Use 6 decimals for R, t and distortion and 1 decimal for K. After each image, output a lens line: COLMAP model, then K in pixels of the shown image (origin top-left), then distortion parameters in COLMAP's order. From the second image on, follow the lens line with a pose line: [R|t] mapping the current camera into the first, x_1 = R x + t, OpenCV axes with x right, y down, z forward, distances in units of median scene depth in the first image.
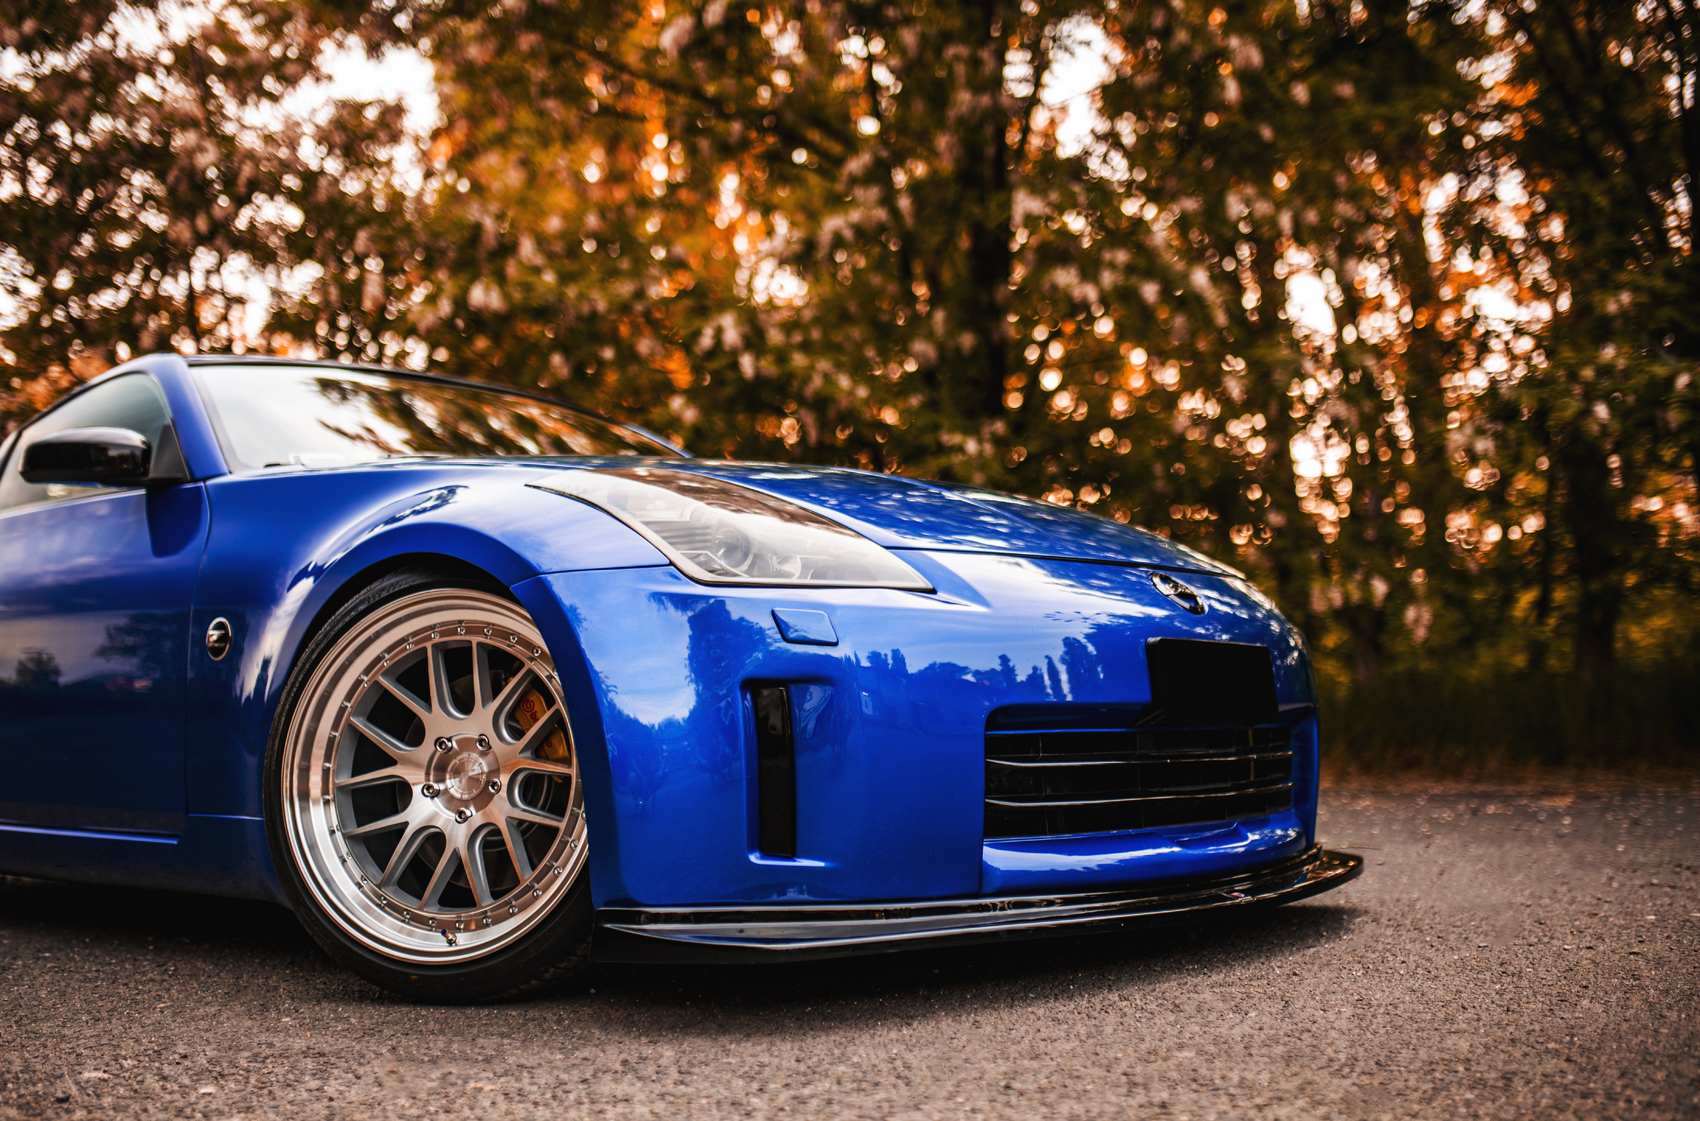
lens RADIAL K [[1548.7, 0, 838.1], [0, 1548.7, 566.8], [0, 0, 1]] dist [-0.058841, 0.035114]
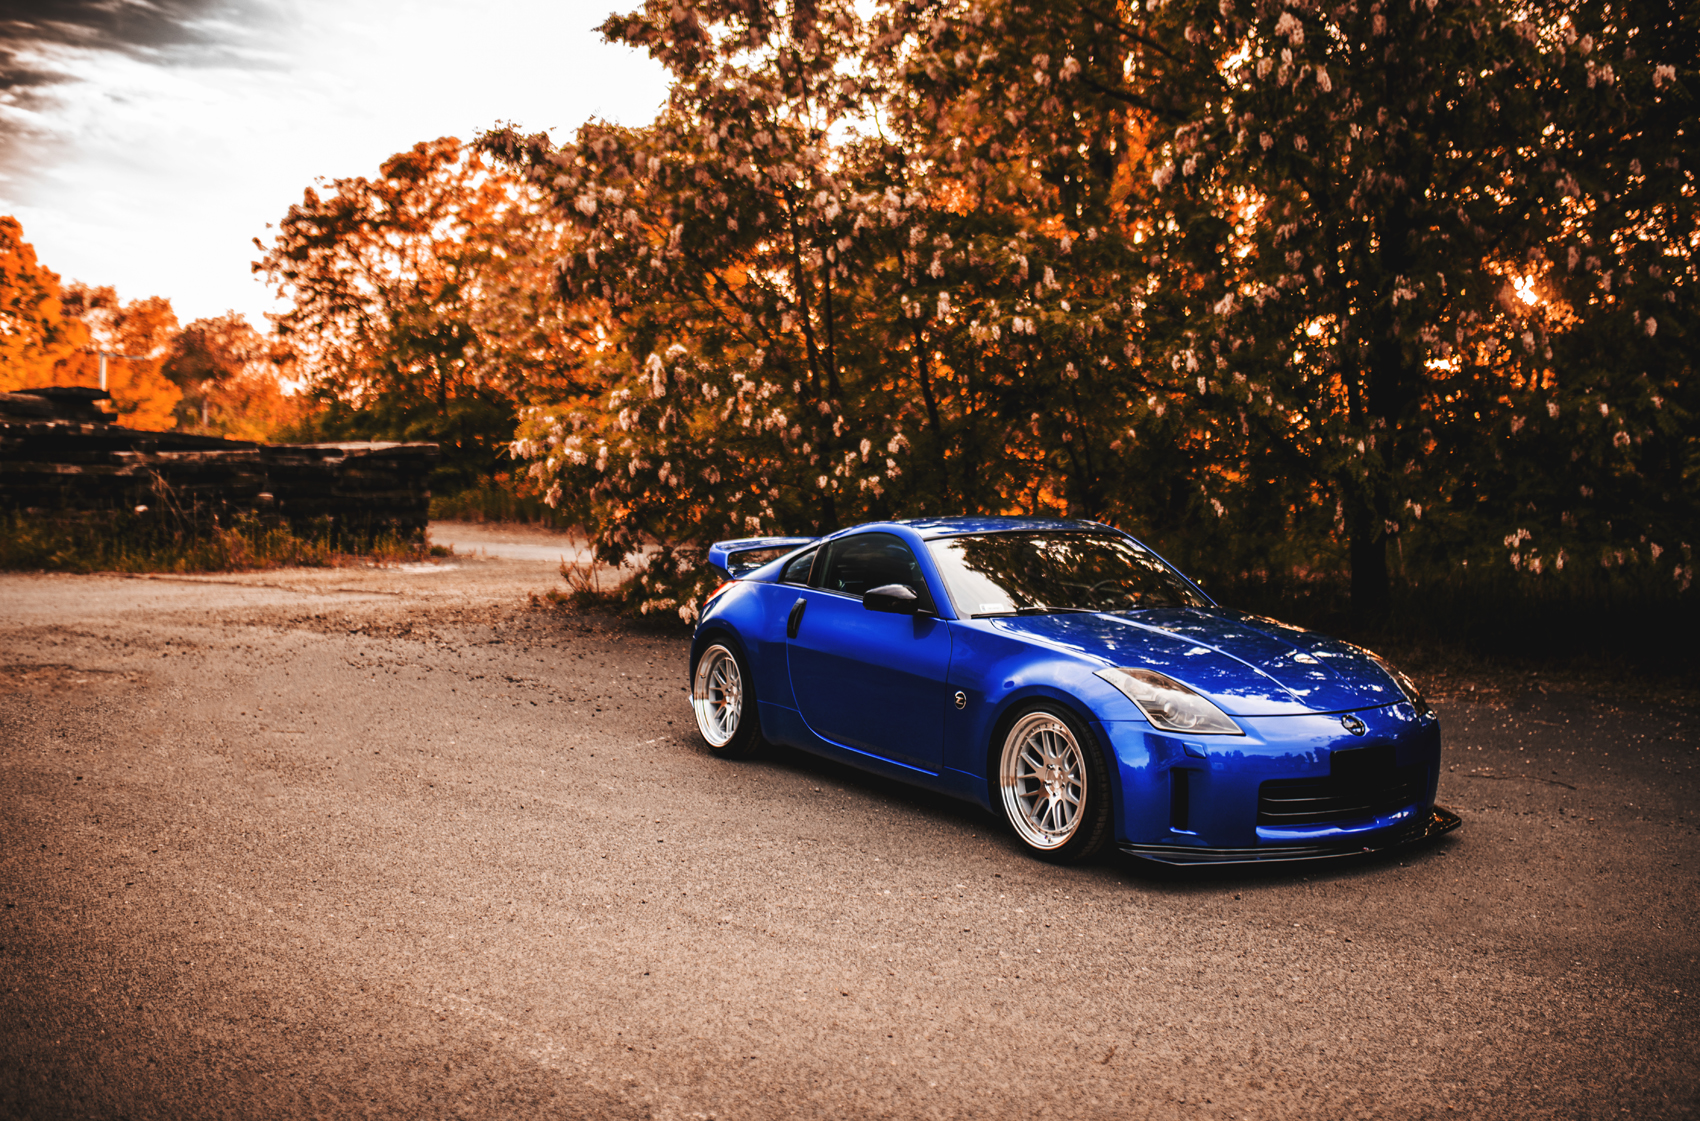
lens RADIAL K [[1548.7, 0, 861.9], [0, 1548.7, 549.1], [0, 0, 1]] dist [-0.058841, 0.035114]
pose [[0.959145, 0.050477, -0.278377, 0.142122], [0.002409, 0.982462, 0.186448, -0.742224], [0.282906, -0.179501, 0.942201, -1.518580]]
